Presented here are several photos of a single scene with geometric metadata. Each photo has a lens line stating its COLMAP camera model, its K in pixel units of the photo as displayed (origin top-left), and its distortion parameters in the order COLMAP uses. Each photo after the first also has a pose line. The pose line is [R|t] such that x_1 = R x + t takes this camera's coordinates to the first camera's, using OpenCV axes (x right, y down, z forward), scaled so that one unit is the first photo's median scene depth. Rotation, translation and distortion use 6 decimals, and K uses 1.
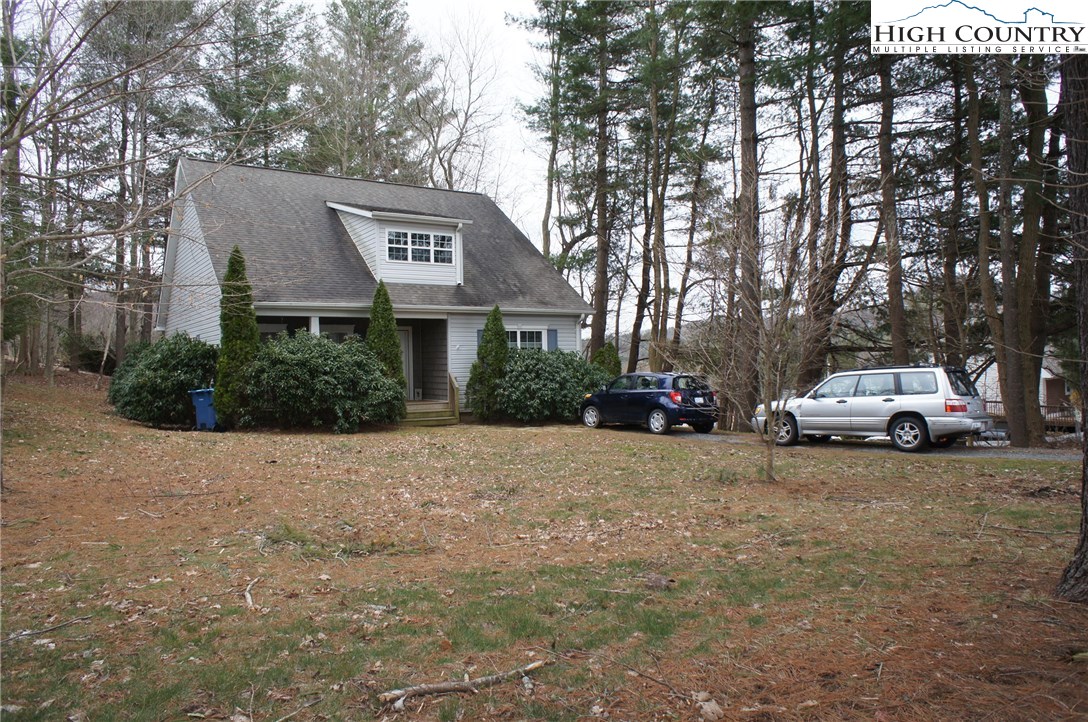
lens RADIAL K [[738.1, 0, 536.9], [0, 738.1, 360.1], [0, 0, 1]] dist [-0.065876, 0.088323]
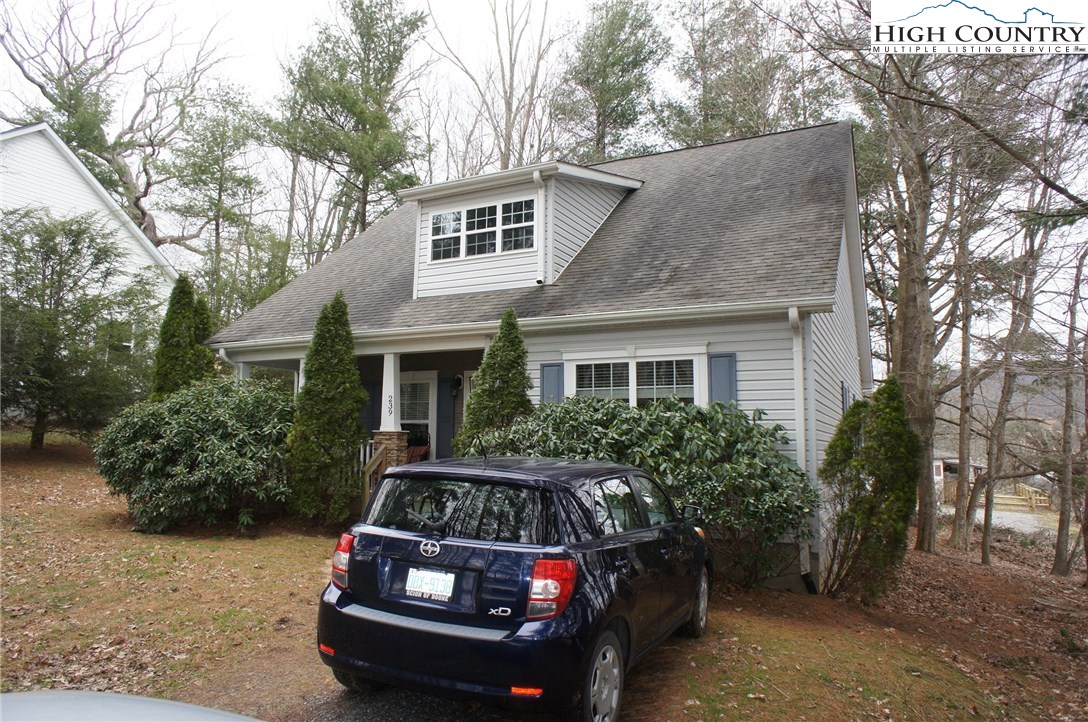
lens RADIAL K [[738.1, 0, 536.9], [0, 738.1, 360.1], [0, 0, 1]] dist [-0.065876, 0.088323]
pose [[0.491449, -0.078787, -0.867335, 0.365671], [-0.019175, 0.994679, -0.101220, 0.007372], [0.870695, 0.066376, 0.487323, 0.768764]]
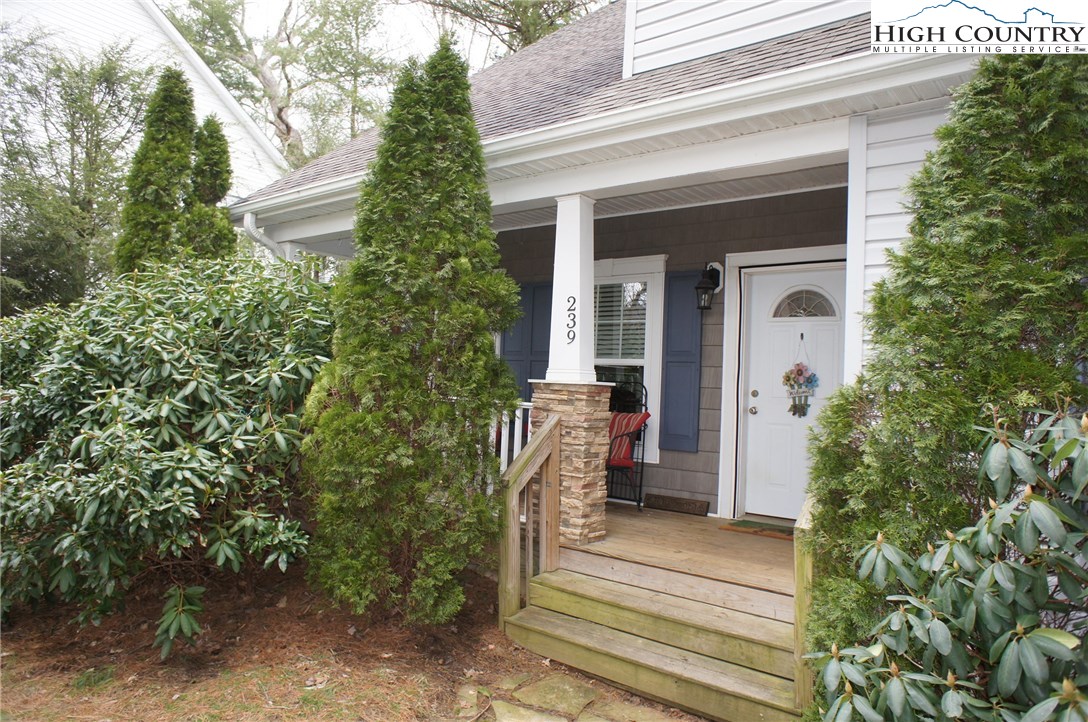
lens RADIAL K [[738.1, 0, 536.9], [0, 738.1, 360.1], [0, 0, 1]] dist [-0.065876, 0.088323]
pose [[0.292548, -0.002122, -0.956249, 0.032494], [-0.047682, 0.998721, -0.016804, 0.003967], [0.955061, 0.050512, 0.292072, 0.872049]]
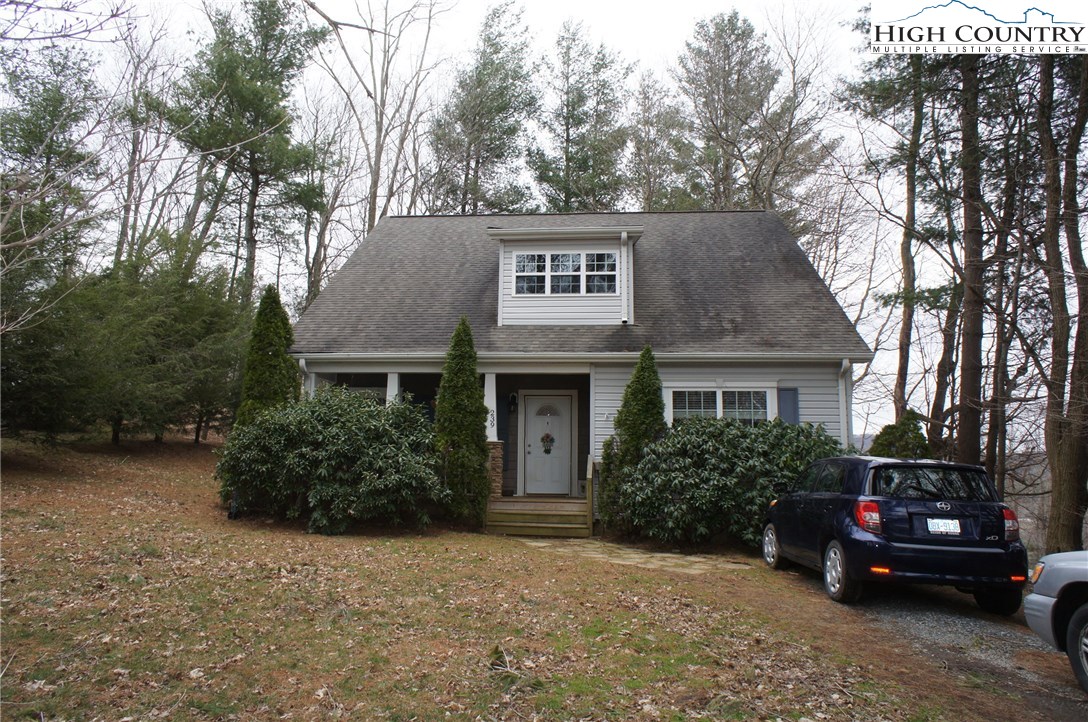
lens RADIAL K [[738.1, 0, 536.9], [0, 738.1, 360.1], [0, 0, 1]] dist [-0.065876, 0.088323]
pose [[0.780403, -0.060666, -0.622327, 0.251411], [-0.026392, 0.991199, -0.129721, 0.019050], [0.624720, 0.117659, 0.771934, 0.461295]]
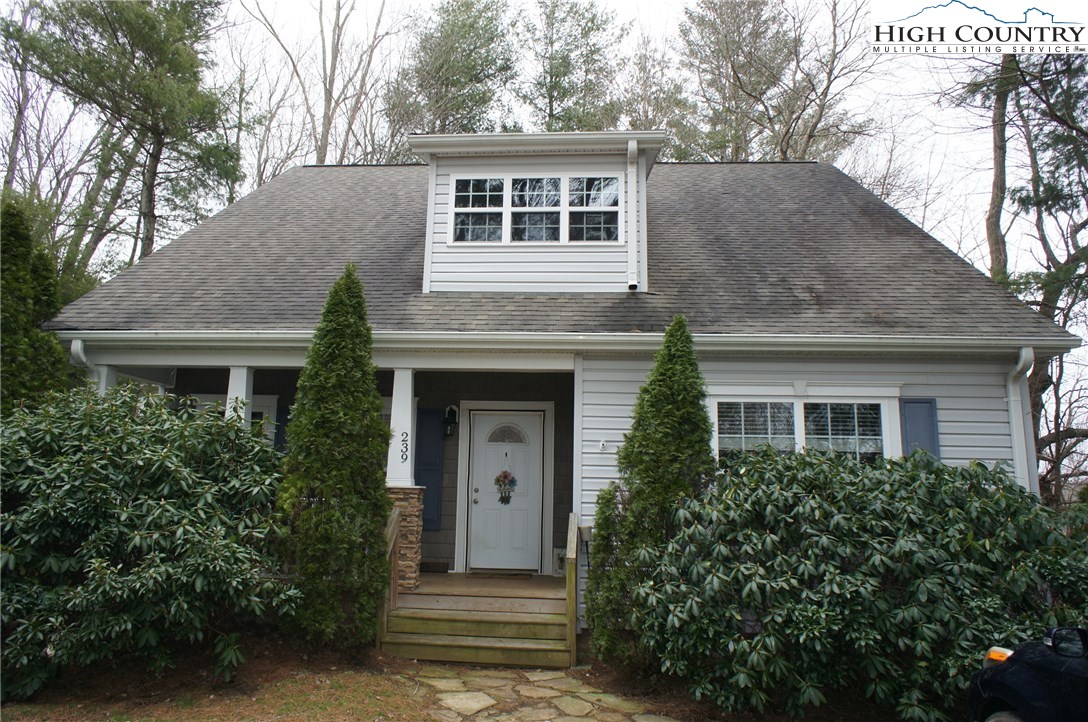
lens RADIAL K [[738.1, 0, 536.9], [0, 738.1, 360.1], [0, 0, 1]] dist [-0.065876, 0.088323]
pose [[0.793545, -0.071811, -0.604260, 0.093483], [-0.034988, 0.985985, -0.163124, 0.001628], [0.607505, 0.150588, 0.779911, 0.690582]]
